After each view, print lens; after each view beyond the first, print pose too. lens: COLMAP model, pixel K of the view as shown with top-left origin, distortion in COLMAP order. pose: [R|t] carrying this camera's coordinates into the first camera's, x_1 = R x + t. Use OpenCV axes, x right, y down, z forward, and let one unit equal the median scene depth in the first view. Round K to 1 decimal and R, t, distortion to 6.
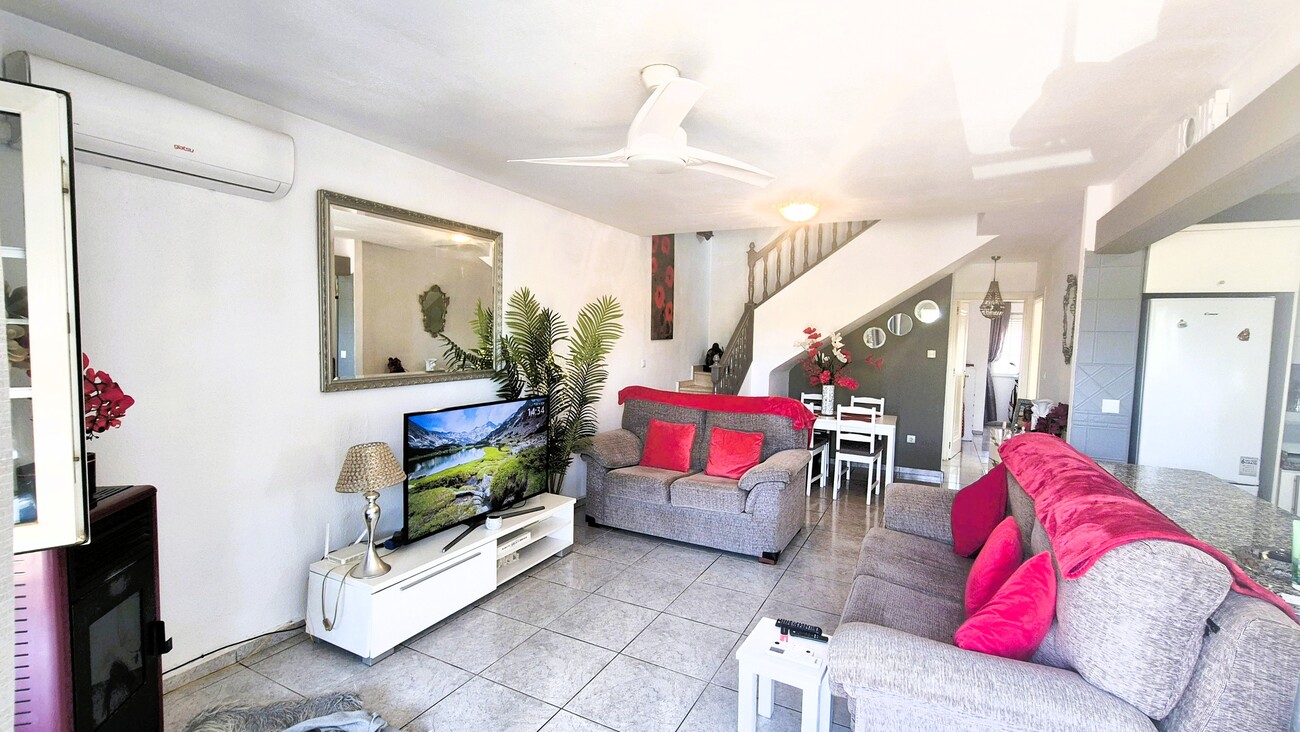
lens RADIAL K [[536.7, 0, 651.1], [0, 536.7, 369.3], [0, 0, 1]] dist [0.002138, 0.000893]
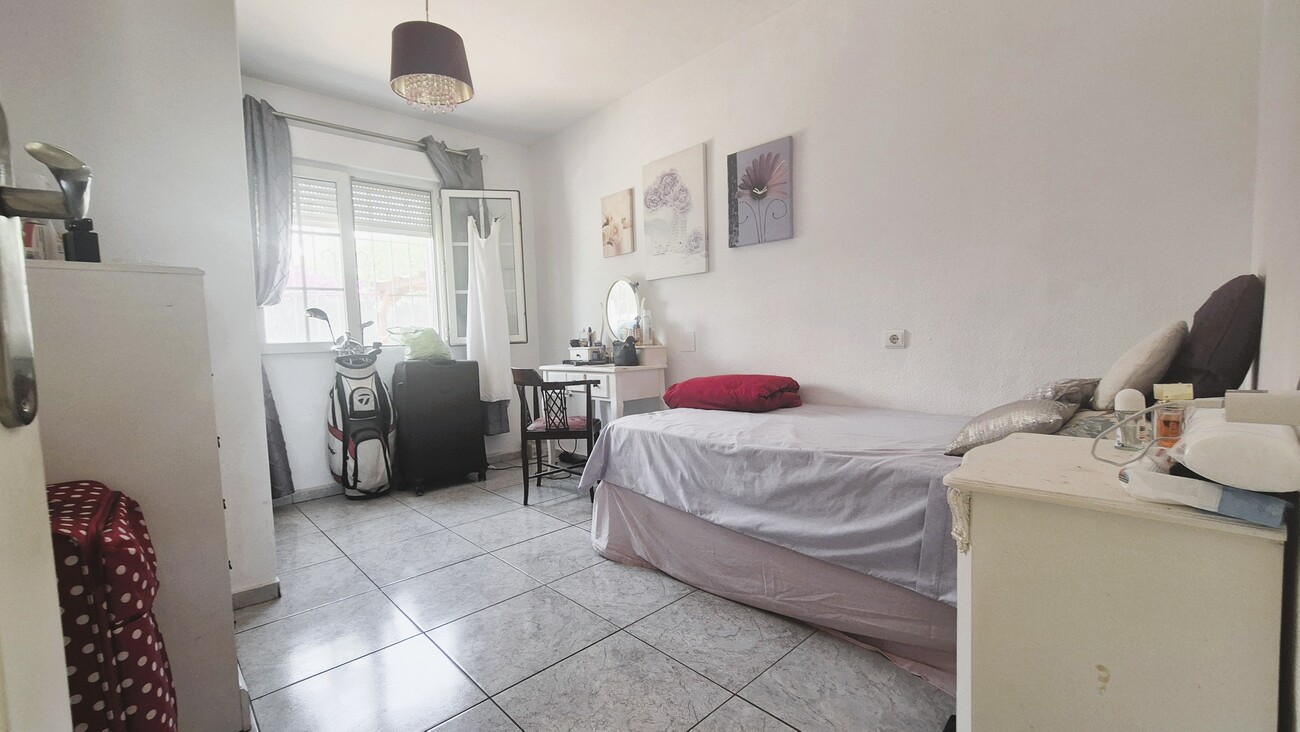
lens RADIAL K [[536.7, 0, 649.2], [0, 536.7, 368.9], [0, 0, 1]] dist [0.002138, 0.000893]
pose [[0.319689, -0.094738, 0.942774, 0.417668], [0.097859, 0.992969, 0.066598, 0.022088], [-0.942455, 0.070969, 0.326713, 0.698746]]
